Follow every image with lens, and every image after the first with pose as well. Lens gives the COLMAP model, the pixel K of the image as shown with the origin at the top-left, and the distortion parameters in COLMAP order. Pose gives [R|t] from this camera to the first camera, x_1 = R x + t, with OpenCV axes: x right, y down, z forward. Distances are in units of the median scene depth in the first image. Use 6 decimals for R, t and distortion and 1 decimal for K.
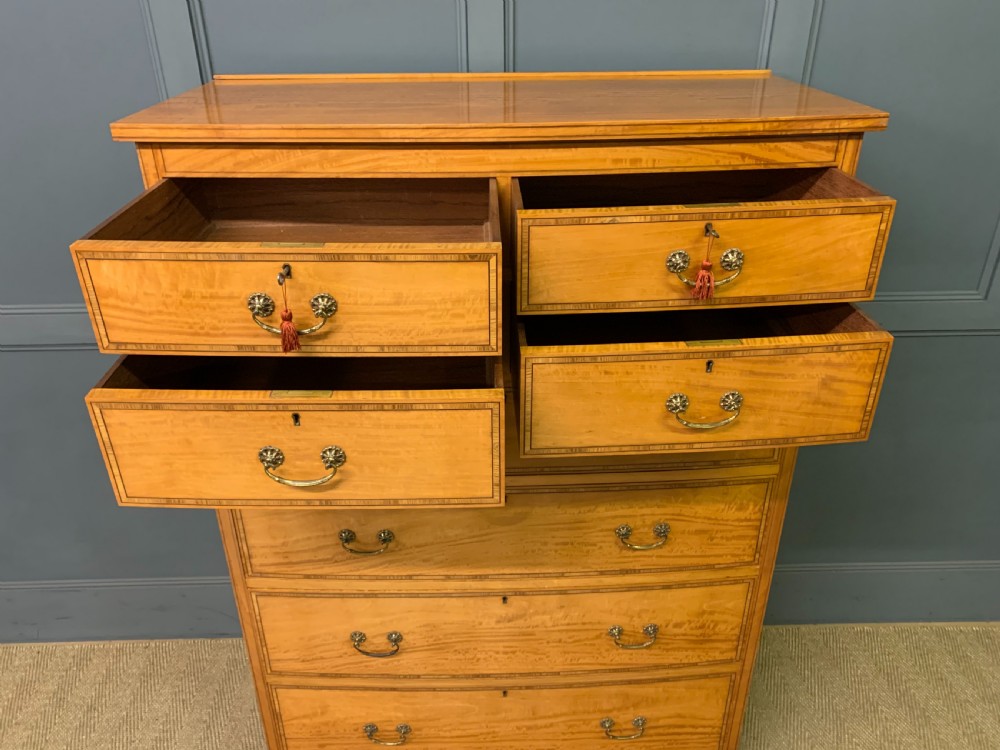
lens RADIAL K [[767.2, 0, 496.0], [0, 767.2, 382.5], [0, 0, 1]] dist [0.039964, -0.033723]
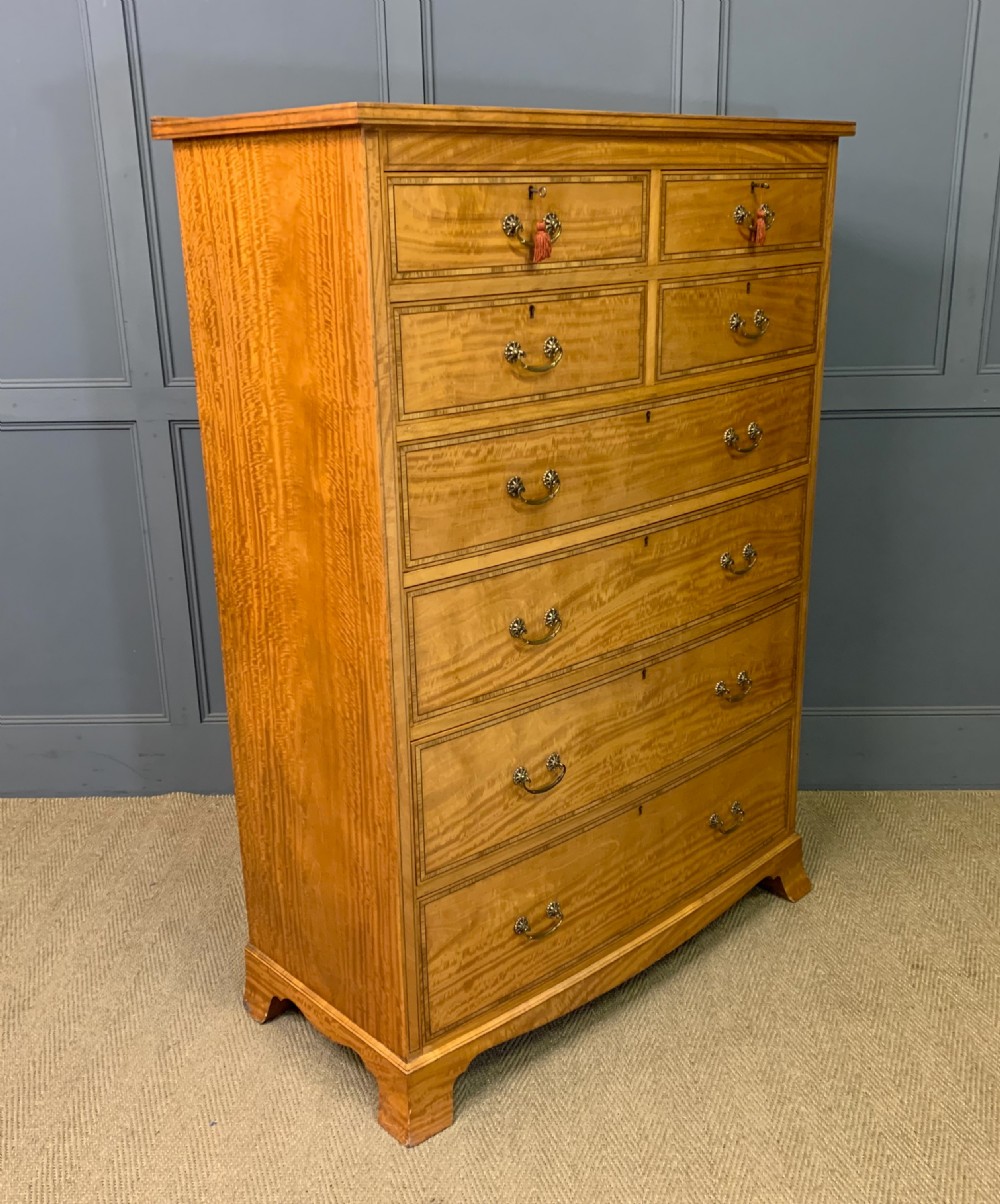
lens RADIAL K [[1232.2, 0, 503.0], [0, 1232.2, 609.9], [0, 0, 1]] dist [0.039314, 0.000000]
pose [[0.749425, -0.217249, 0.625432, -0.988869], [0.320430, 0.945646, -0.055478, 0.239966], [-0.579385, 0.241984, 0.778304, -0.026477]]
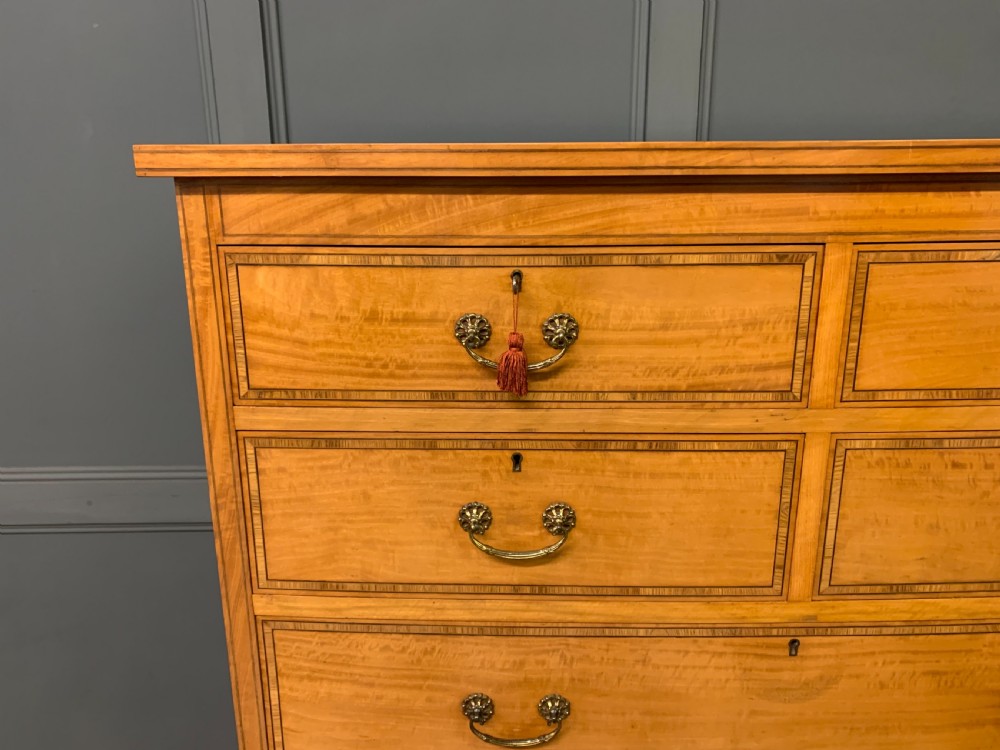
lens RADIAL K [[767.2, 0, 503.5], [0, 767.2, 369.0], [0, 0, 1]] dist [0.039964, -0.033723]
pose [[0.999904, 0.005138, -0.012869, -0.165252], [-0.007776, 0.976754, -0.214222, -0.046364], [0.011469, 0.214302, 0.976700, 0.363503]]
